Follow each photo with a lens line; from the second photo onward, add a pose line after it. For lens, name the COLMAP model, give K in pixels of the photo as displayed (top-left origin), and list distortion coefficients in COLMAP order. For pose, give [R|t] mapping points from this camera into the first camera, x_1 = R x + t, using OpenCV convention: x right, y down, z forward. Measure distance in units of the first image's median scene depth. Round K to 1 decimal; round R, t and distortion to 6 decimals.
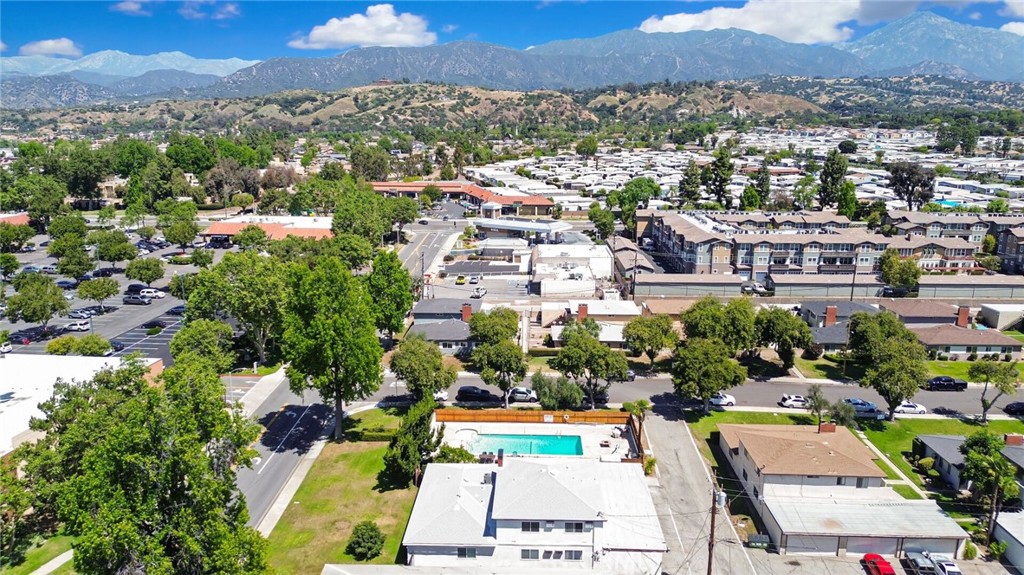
lens RADIAL K [[720.1, 0, 512.0], [0, 720.1, 287.5], [0, 0, 1]] dist [0.086369, -0.095641]
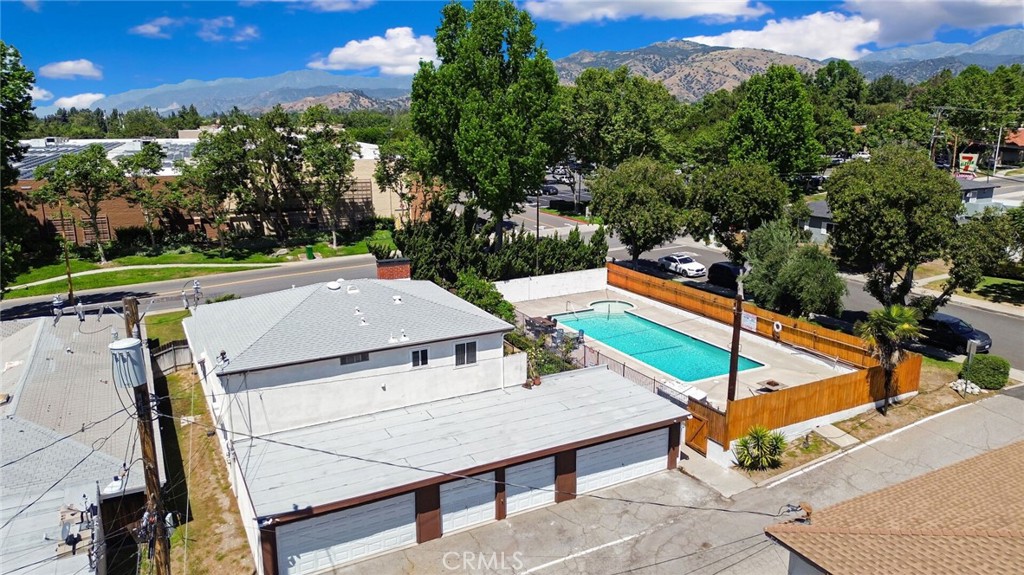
lens RADIAL K [[720.1, 0, 512.0], [0, 720.1, 287.5], [0, 0, 1]] dist [0.086369, -0.095641]
pose [[0.490777, 0.198906, -0.848277, 0.210217], [-0.183712, 0.975328, 0.122410, 0.074212], [0.851697, 0.095763, 0.515210, 0.354669]]
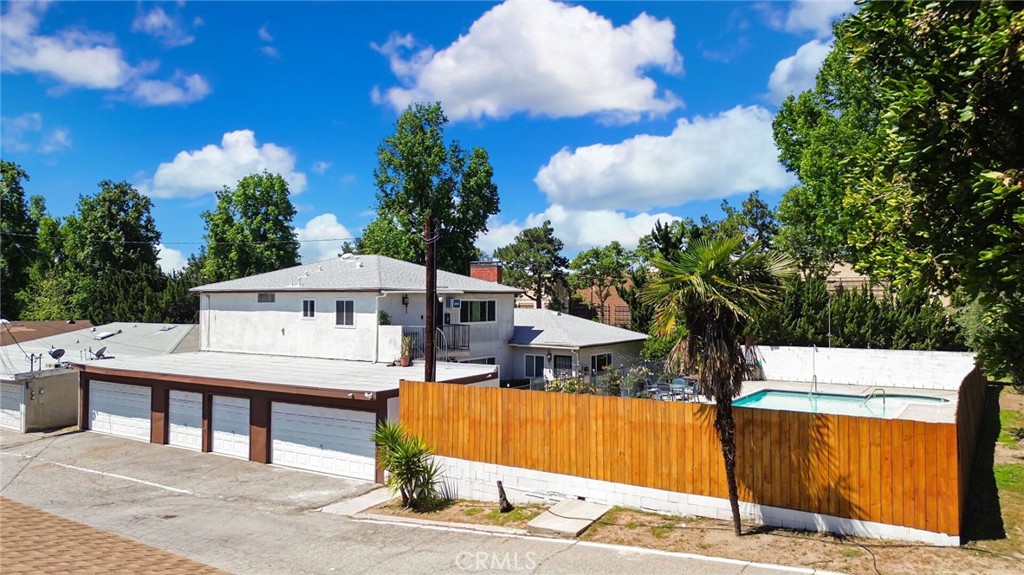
lens RADIAL K [[720.1, 0, 512.0], [0, 720.1, 287.5], [0, 0, 1]] dist [0.086369, -0.095641]
pose [[-0.534154, -0.017352, -0.845209, 0.175904], [-0.184245, 0.978146, 0.096358, 0.085656], [0.825066, 0.207196, -0.525677, 0.565123]]
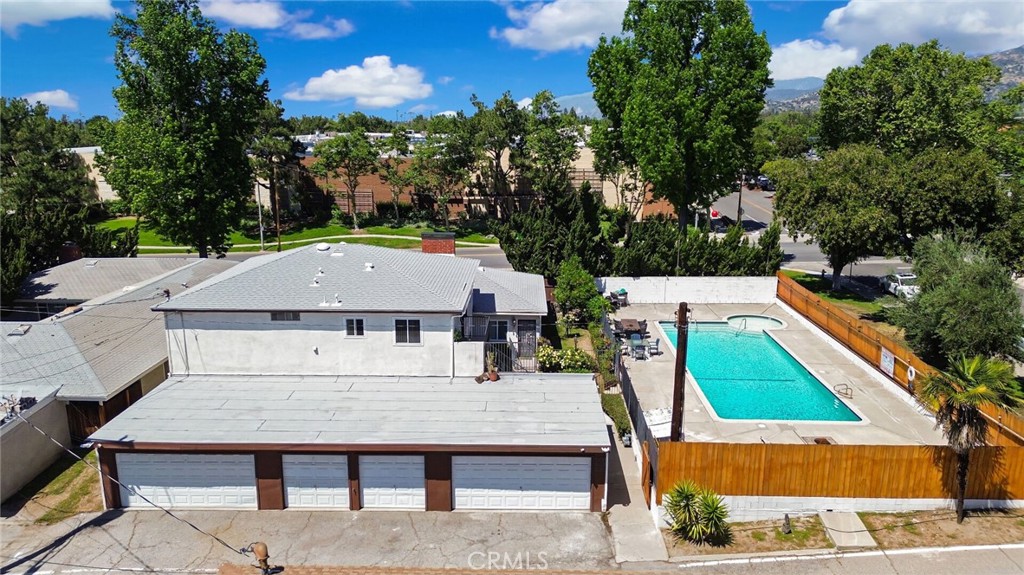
lens RADIAL K [[720.1, 0, 512.0], [0, 720.1, 287.5], [0, 0, 1]] dist [0.086369, -0.095641]
pose [[0.002114, 0.225867, -0.974156, 0.215649], [-0.216775, 0.951097, 0.220050, 0.062577], [0.976219, 0.210708, 0.050973, 0.455115]]
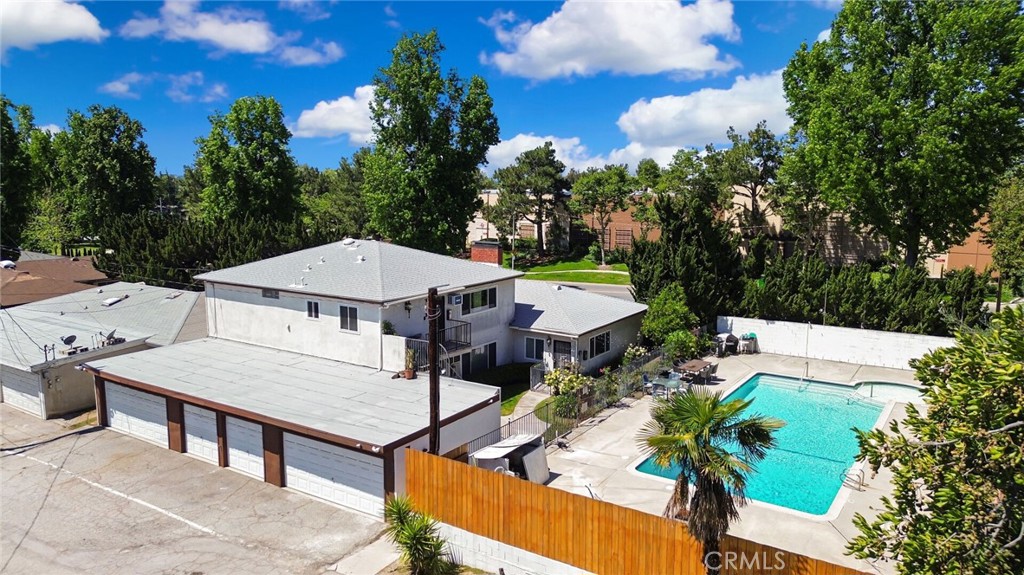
lens RADIAL K [[720.1, 0, 512.0], [0, 720.1, 287.5], [0, 0, 1]] dist [0.086369, -0.095641]
pose [[-0.534932, 0.122581, -0.835956, 0.176115], [-0.182884, 0.949163, 0.256210, 0.055853], [0.824865, 0.289938, -0.485319, 0.558632]]
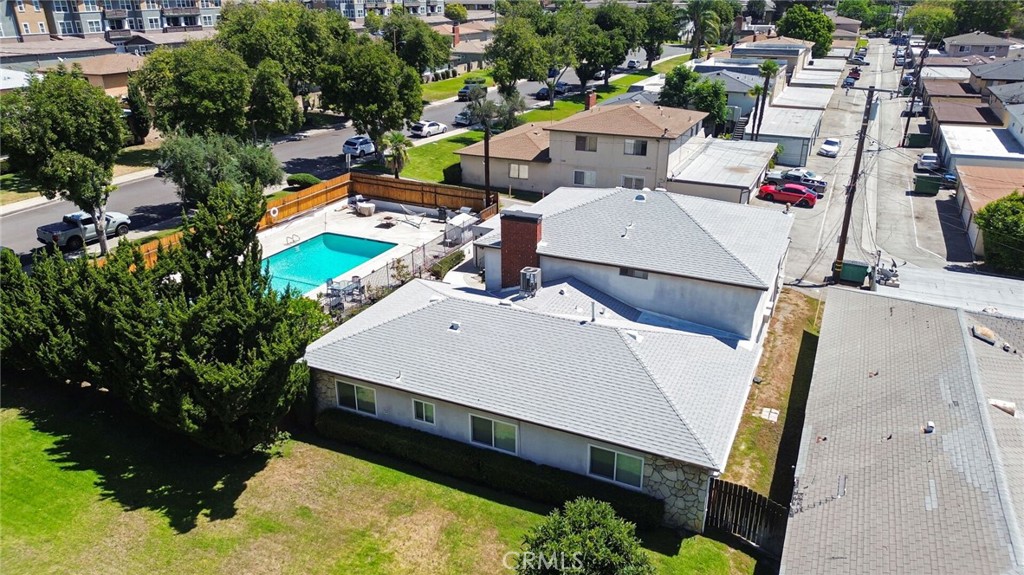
lens RADIAL K [[720.1, 0, 512.0], [0, 720.1, 287.5], [0, 0, 1]] dist [0.086369, -0.095641]
pose [[0.395882, -0.352563, 0.847925, -0.164577], [0.197184, 0.934461, 0.296482, 0.064545], [-0.896881, 0.049825, 0.439456, 0.366166]]
